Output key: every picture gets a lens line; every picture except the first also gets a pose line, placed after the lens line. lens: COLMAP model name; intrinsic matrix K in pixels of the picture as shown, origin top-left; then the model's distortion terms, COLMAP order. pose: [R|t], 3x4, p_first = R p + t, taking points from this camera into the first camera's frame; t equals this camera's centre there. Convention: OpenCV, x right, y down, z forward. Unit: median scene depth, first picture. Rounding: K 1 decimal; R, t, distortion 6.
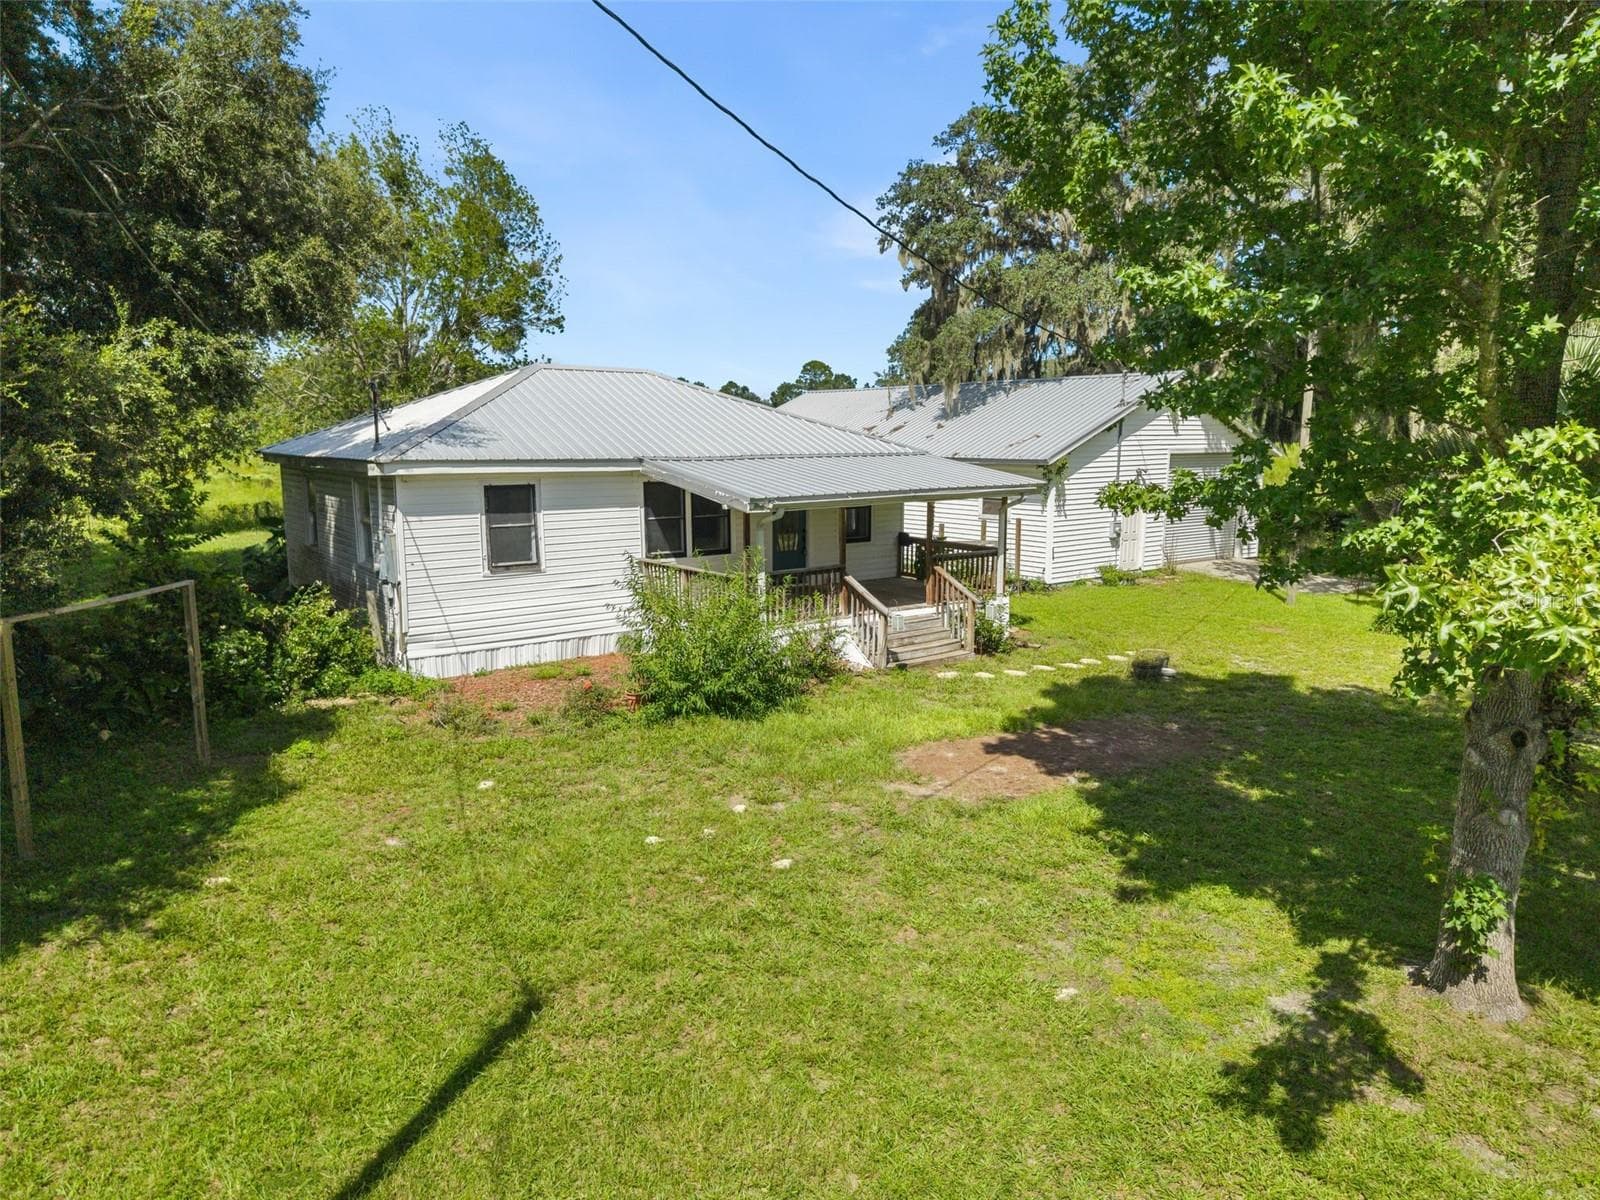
lens RADIAL K [[1136.2, 0, 800.0], [0, 1136.2, 600.0], [0, 0, 1]] dist [0.068050, -0.001024]
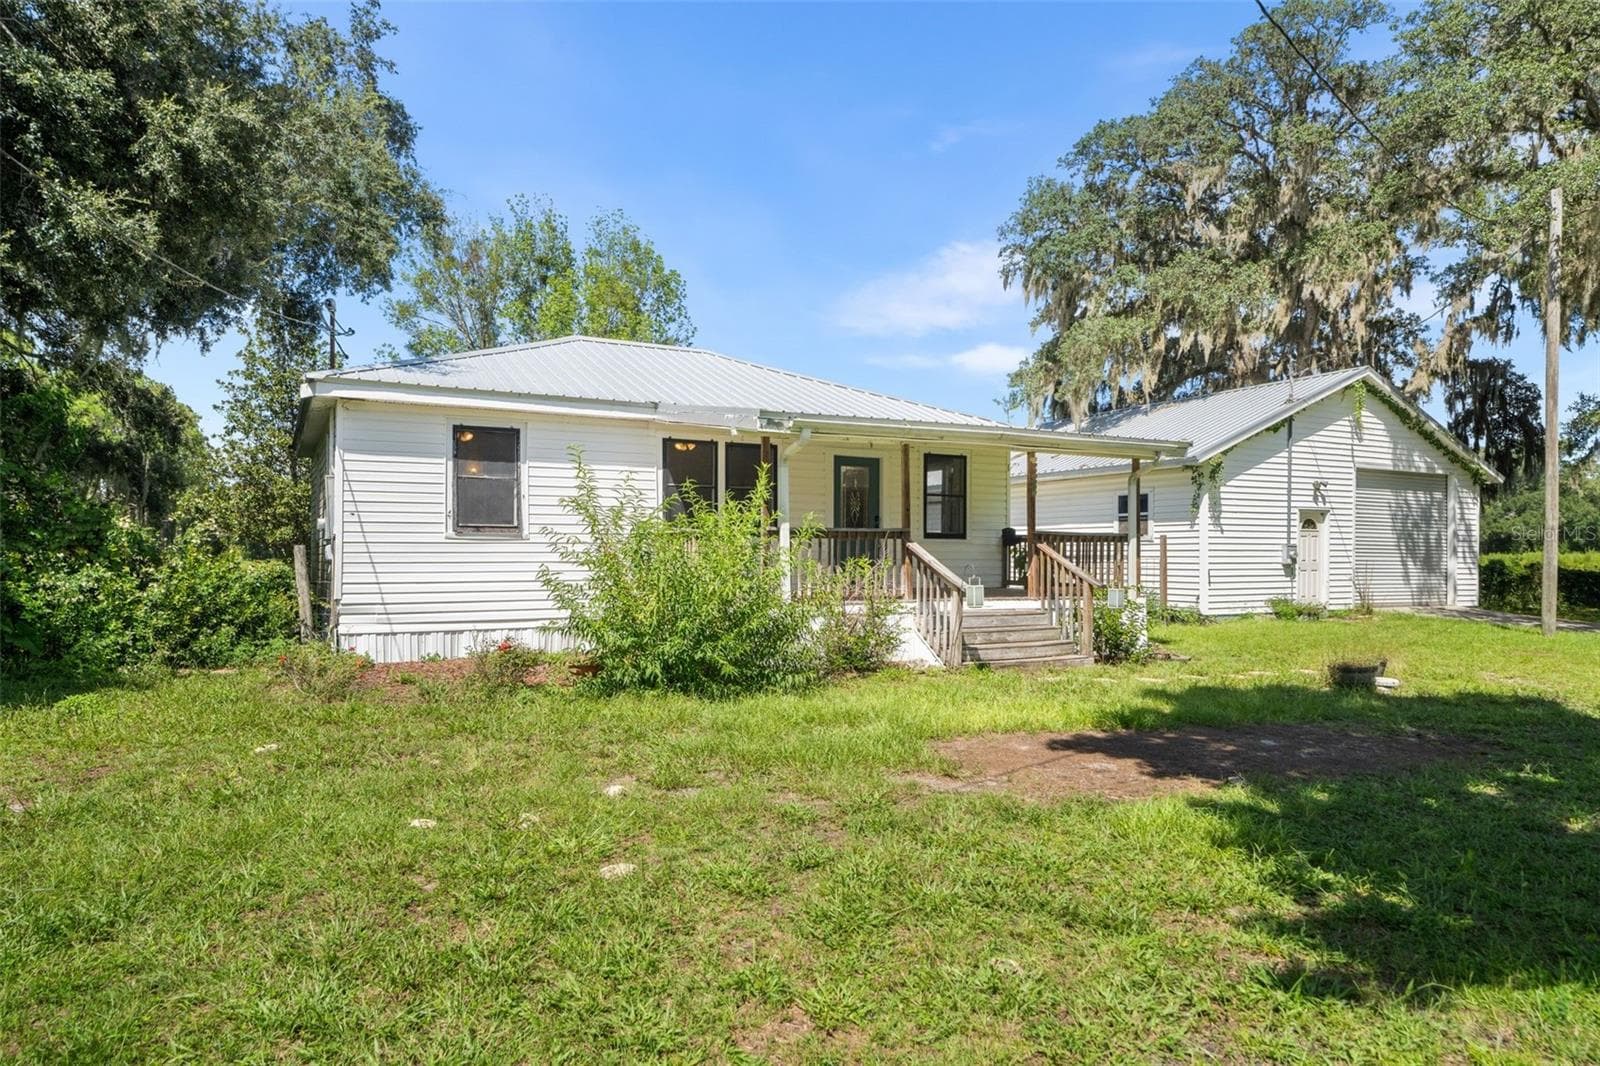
lens RADIAL K [[1076.4, 0, 771.0], [0, 1076.4, 538.2], [0, 0, 1]] dist [-0.003877, -0.000242]
pose [[0.984538, 0.001099, -0.175167, 0.076136], [-0.030045, 0.986221, -0.162683, 0.093797], [0.172574, 0.165431, 0.971005, 0.308901]]
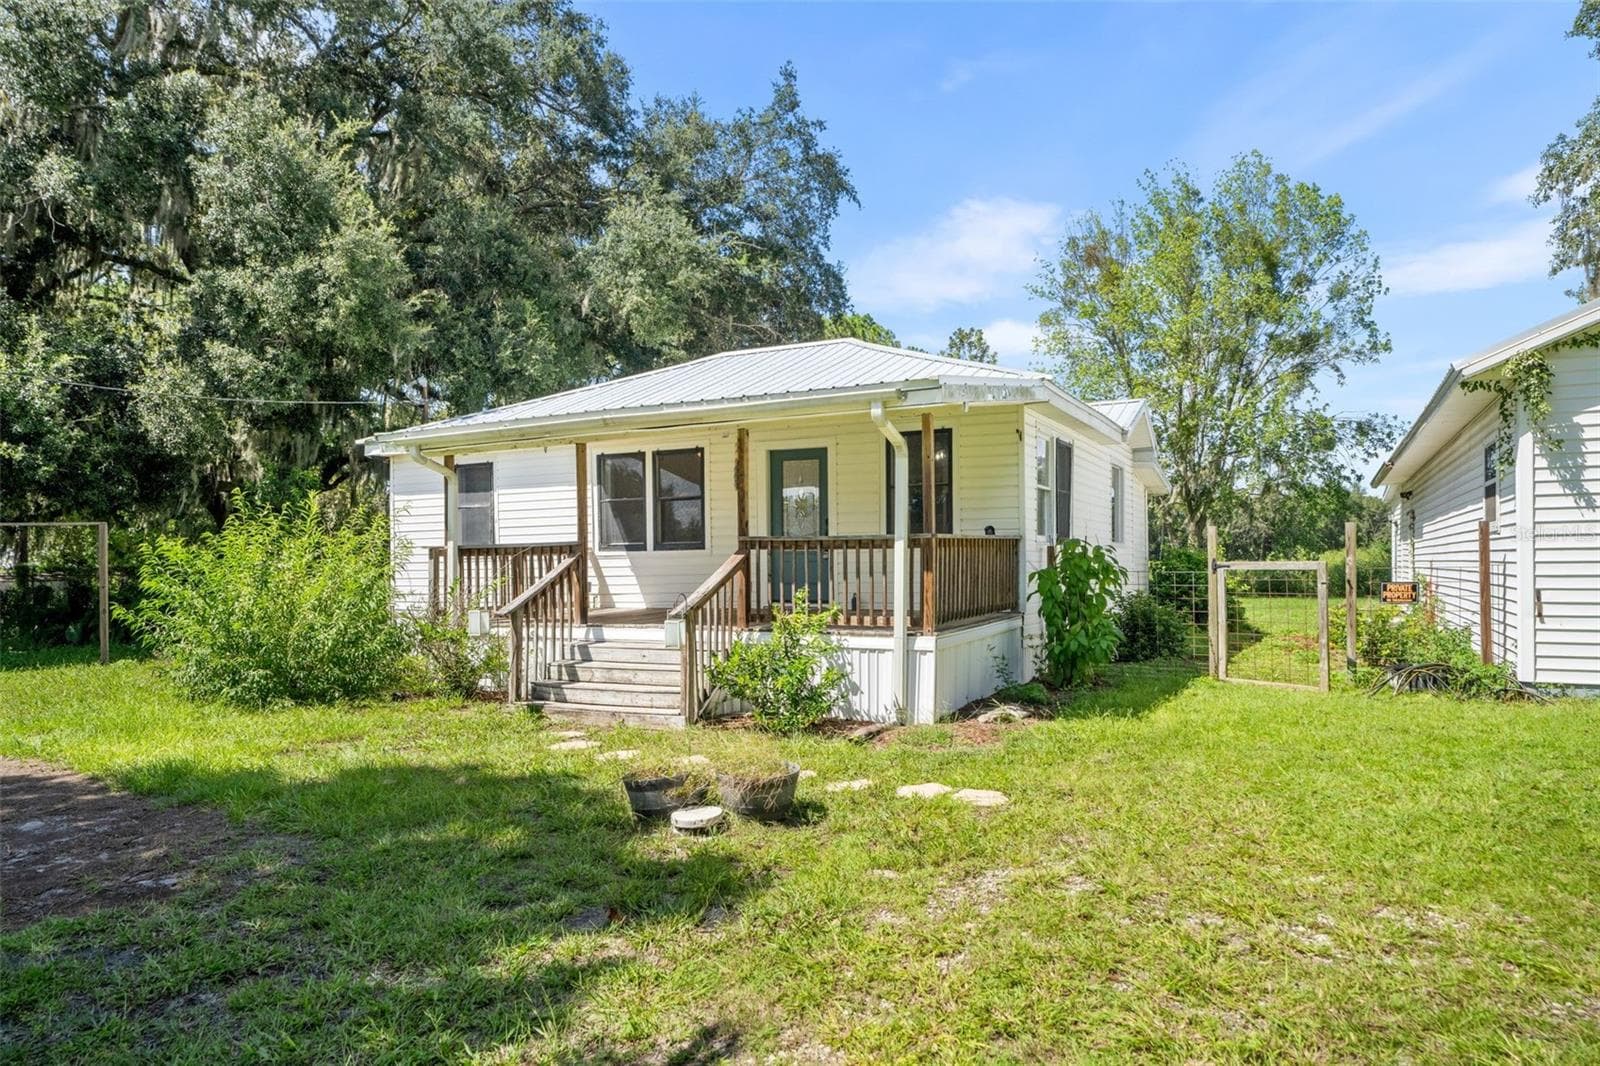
lens RADIAL K [[1076.4, 0, 771.0], [0, 1076.4, 538.2], [0, 0, 1]] dist [-0.003877, -0.000242]
pose [[0.412331, -0.031627, -0.910485, 0.654951], [-0.123329, 0.988260, -0.090181, 0.002671], [0.902648, 0.149473, 0.403590, 0.899797]]
